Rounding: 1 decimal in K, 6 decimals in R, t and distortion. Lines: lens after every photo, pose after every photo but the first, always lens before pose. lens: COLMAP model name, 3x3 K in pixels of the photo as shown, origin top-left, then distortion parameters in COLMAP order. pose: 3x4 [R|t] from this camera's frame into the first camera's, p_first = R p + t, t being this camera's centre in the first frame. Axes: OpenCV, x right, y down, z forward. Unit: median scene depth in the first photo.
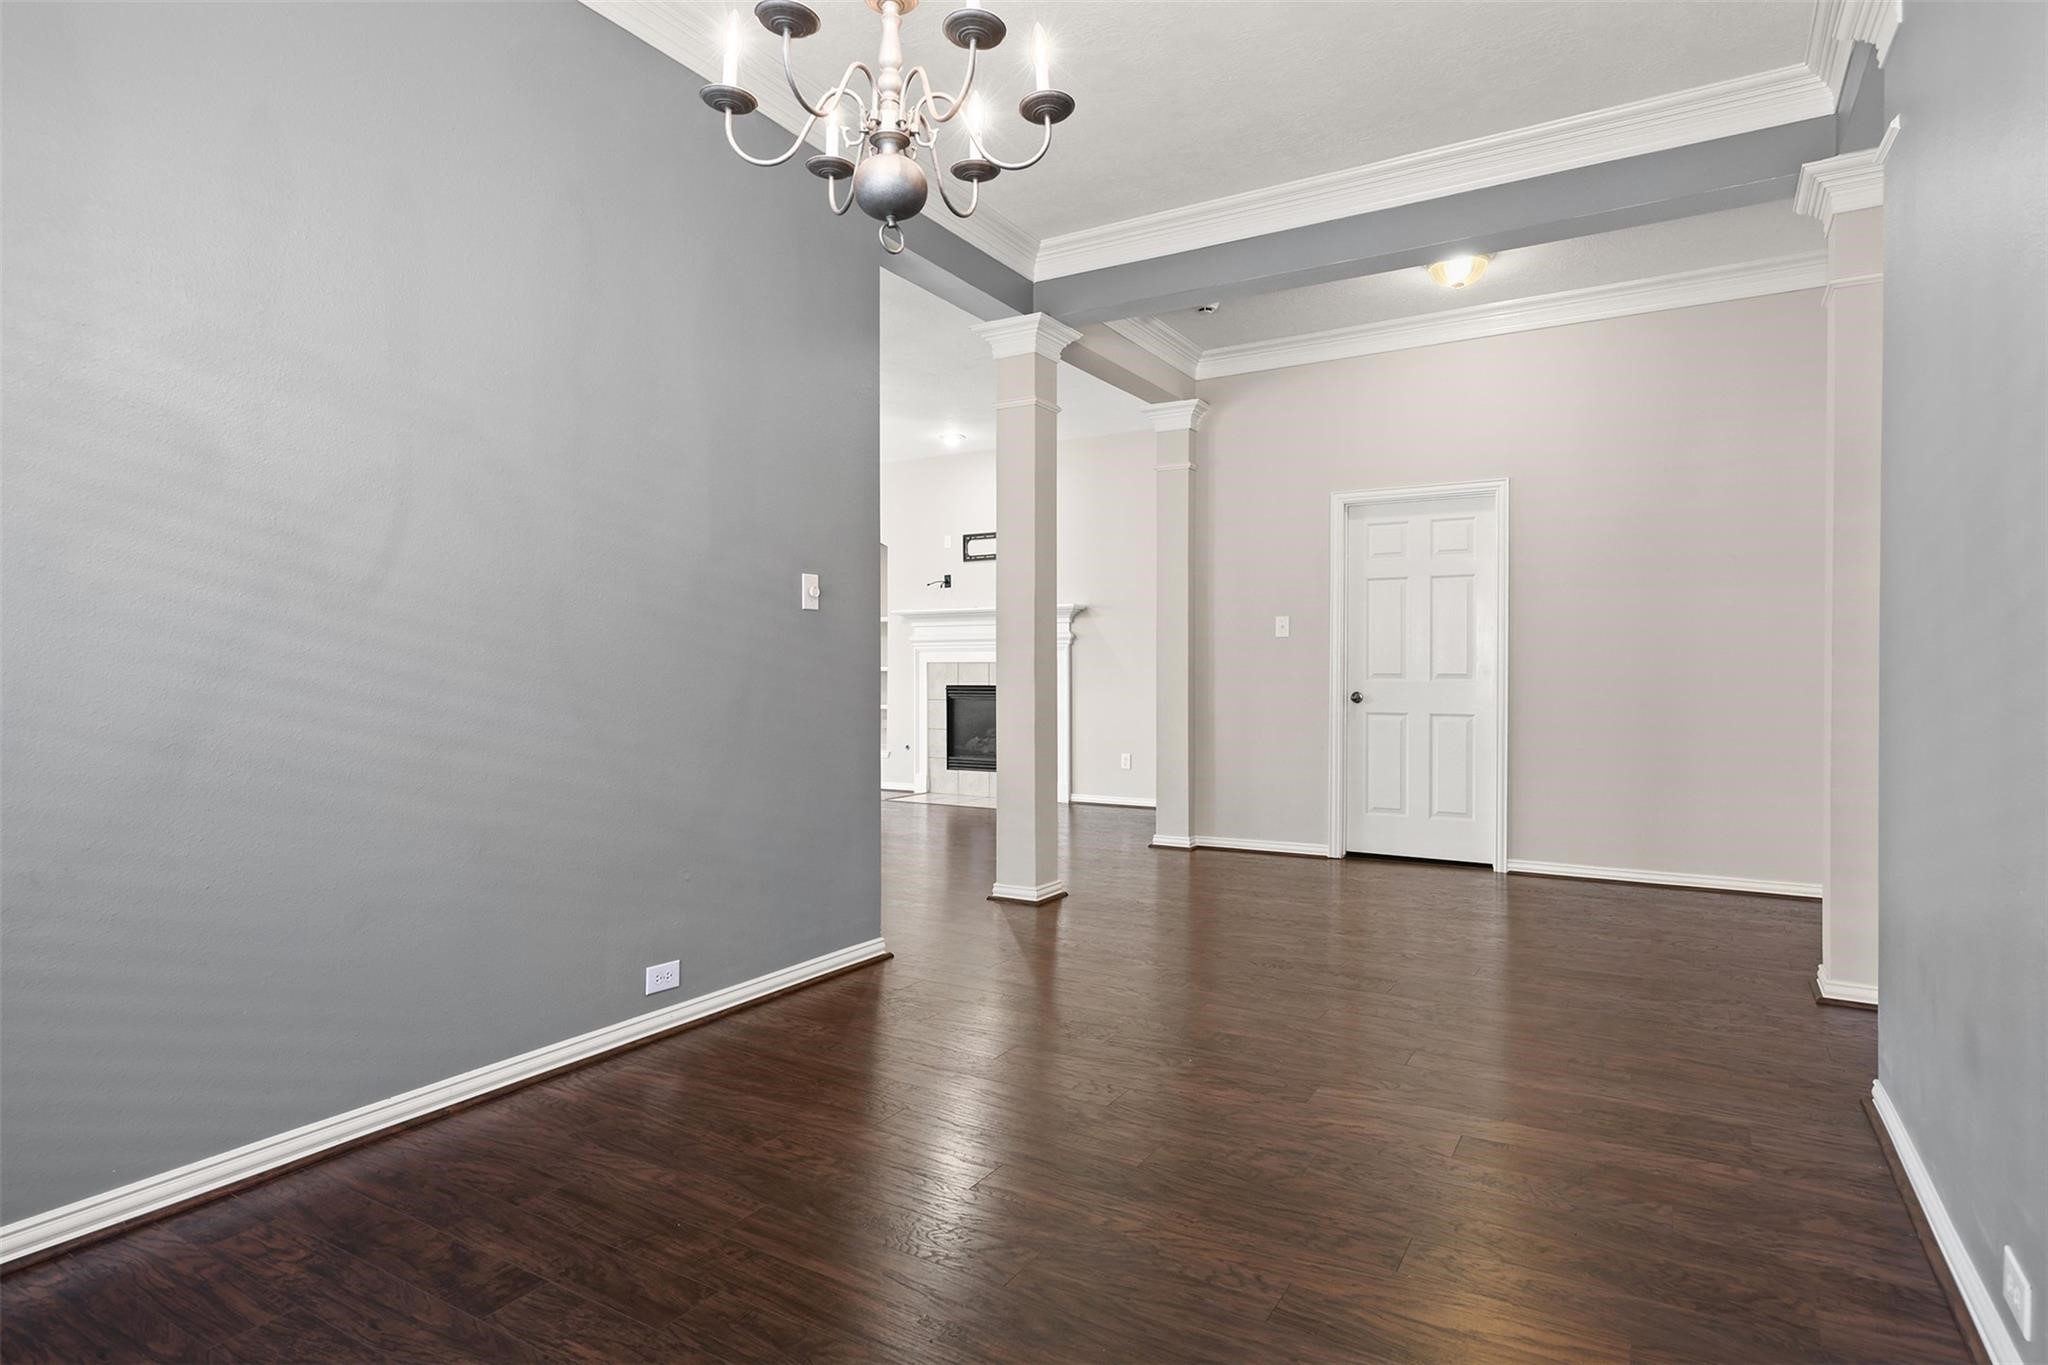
lens RADIAL K [[1095.6, 0, 1024.0], [0, 1095.6, 682.5], [0, 0, 1]] dist [0.002654, 0.000403]
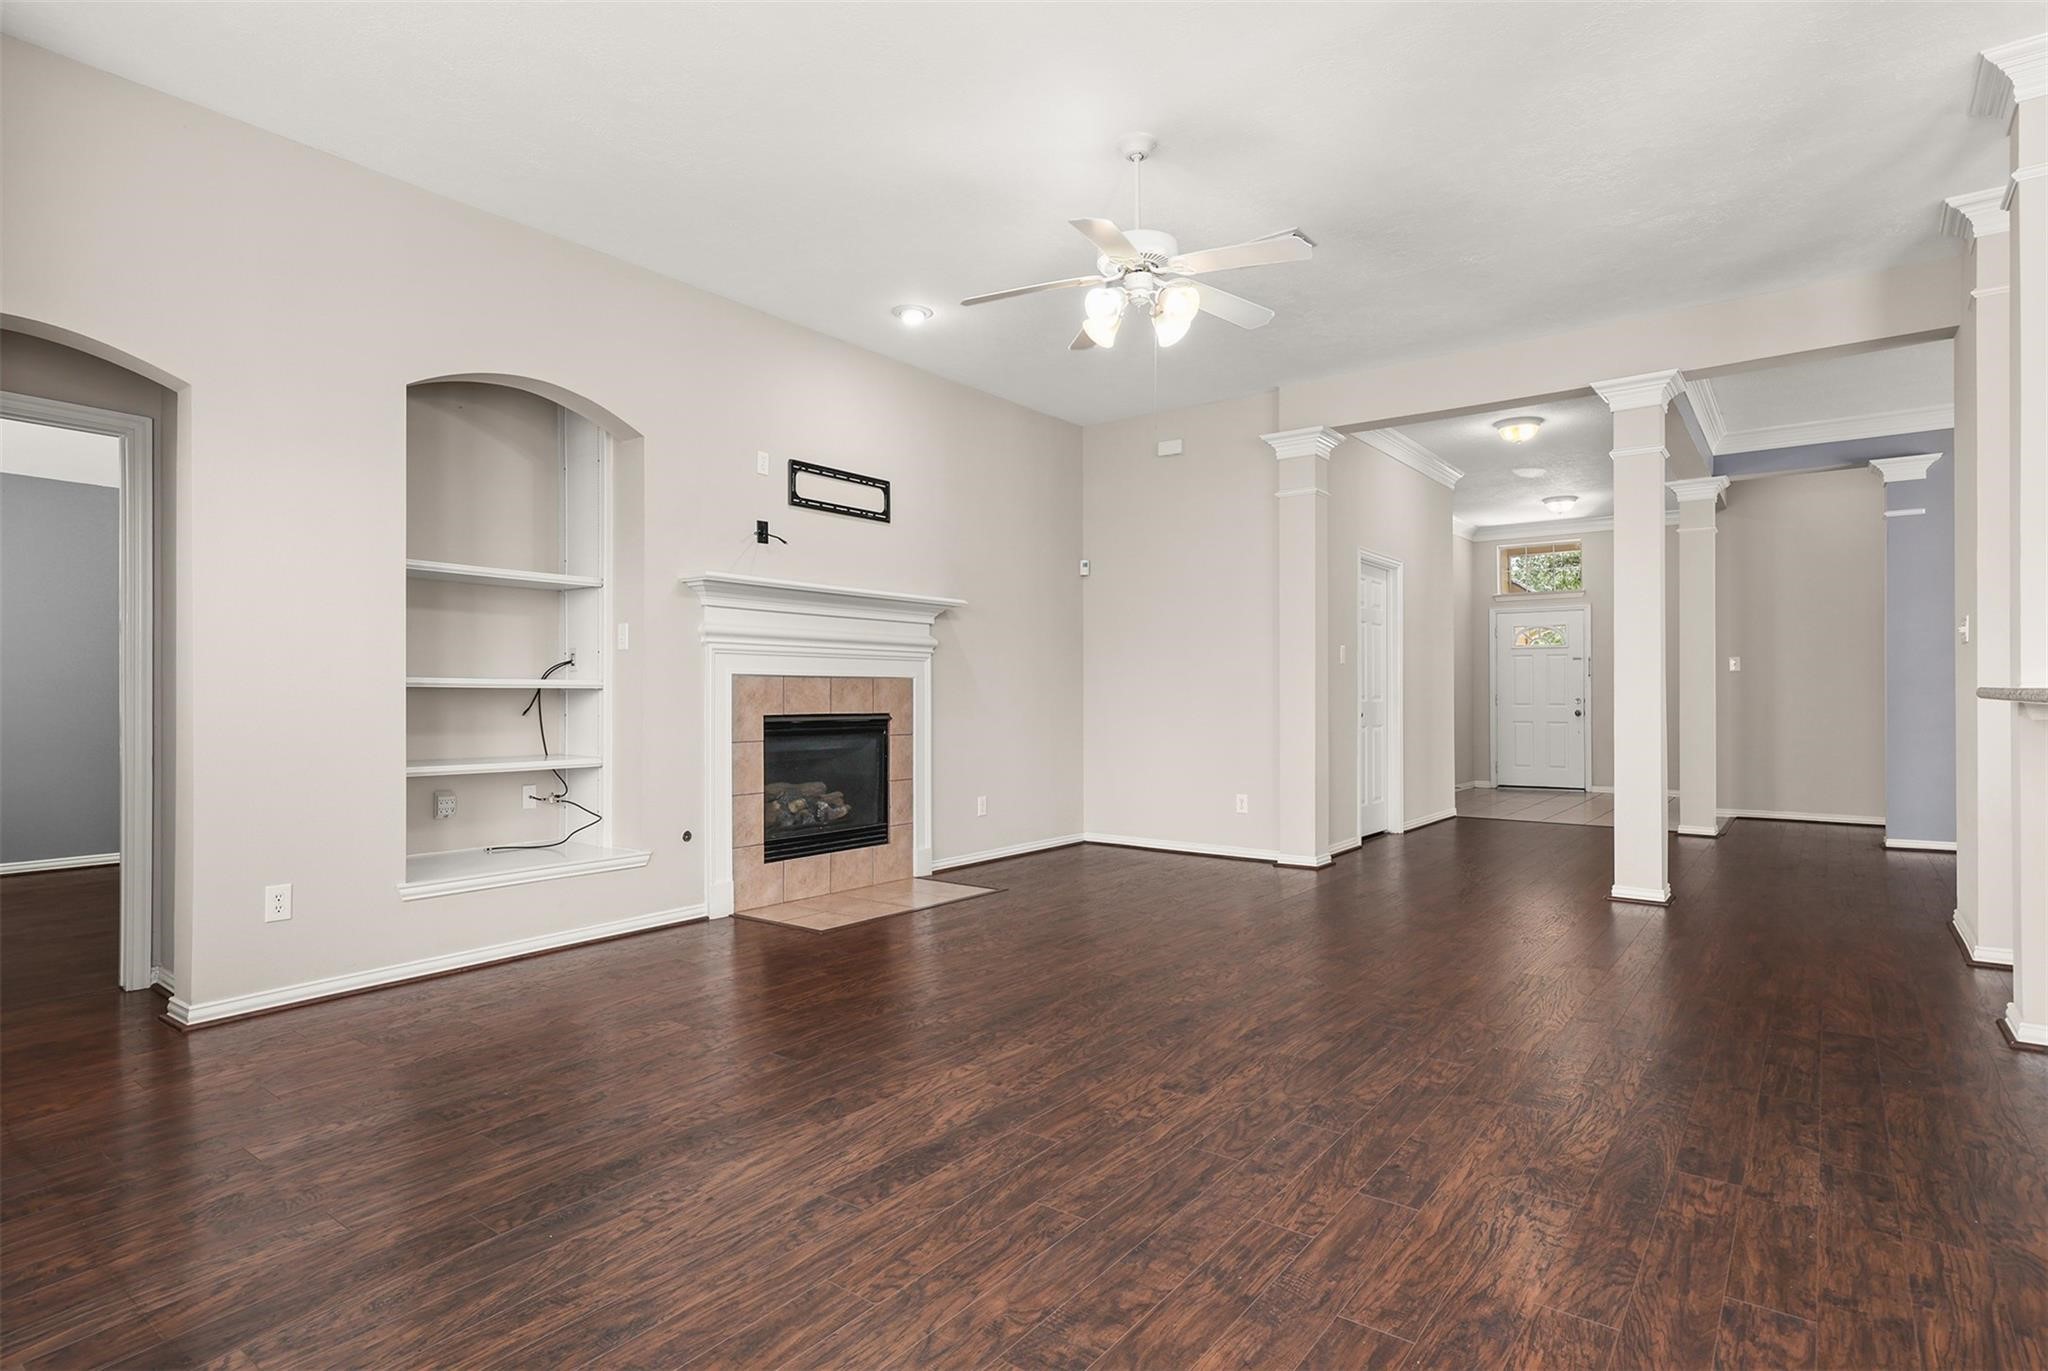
lens RADIAL K [[1036.8, 0, 1024.0], [0, 1036.8, 685.5], [0, 0, 1]] dist [-0.013698, -0.000506]
pose [[0.098600, 0.004424, 0.995117, -0.594472], [0.003720, 0.999981, -0.004814, -0.010168], [-0.995120, 0.004176, 0.098582, 0.821540]]
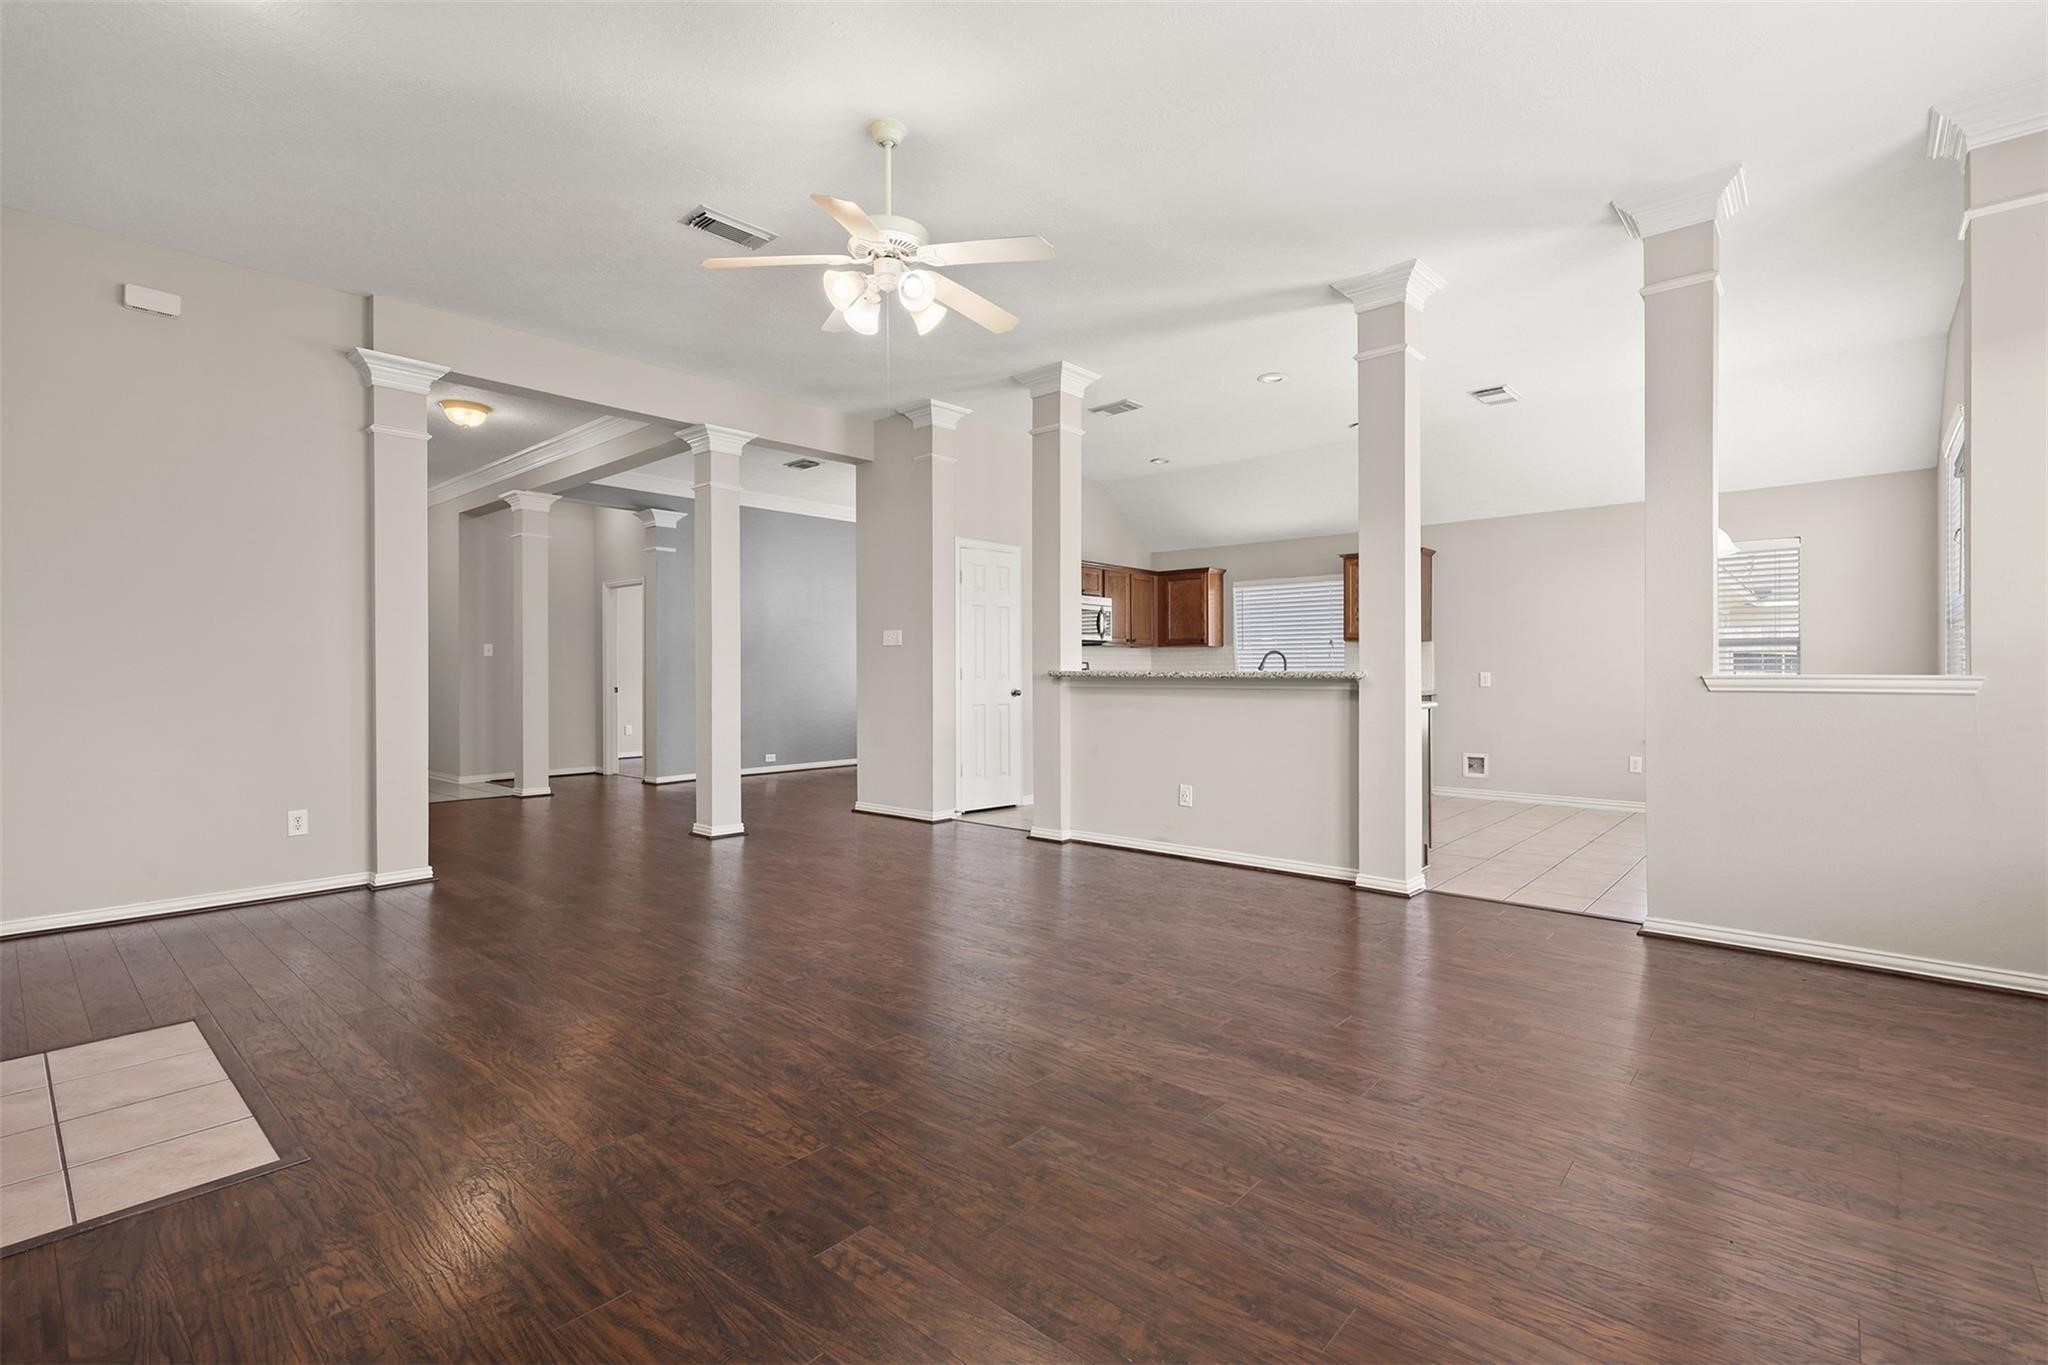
lens RADIAL K [[920.5, 0, 1024.0], [0, 920.5, 682.5], [0, 0, 1]] dist [0.002256, 0.000544]
pose [[-0.983549, -0.005074, 0.180569, 0.515581], [-0.002668, 0.999904, 0.013568, -0.017140], [-0.180621, 0.012863, -0.983469, 2.156208]]
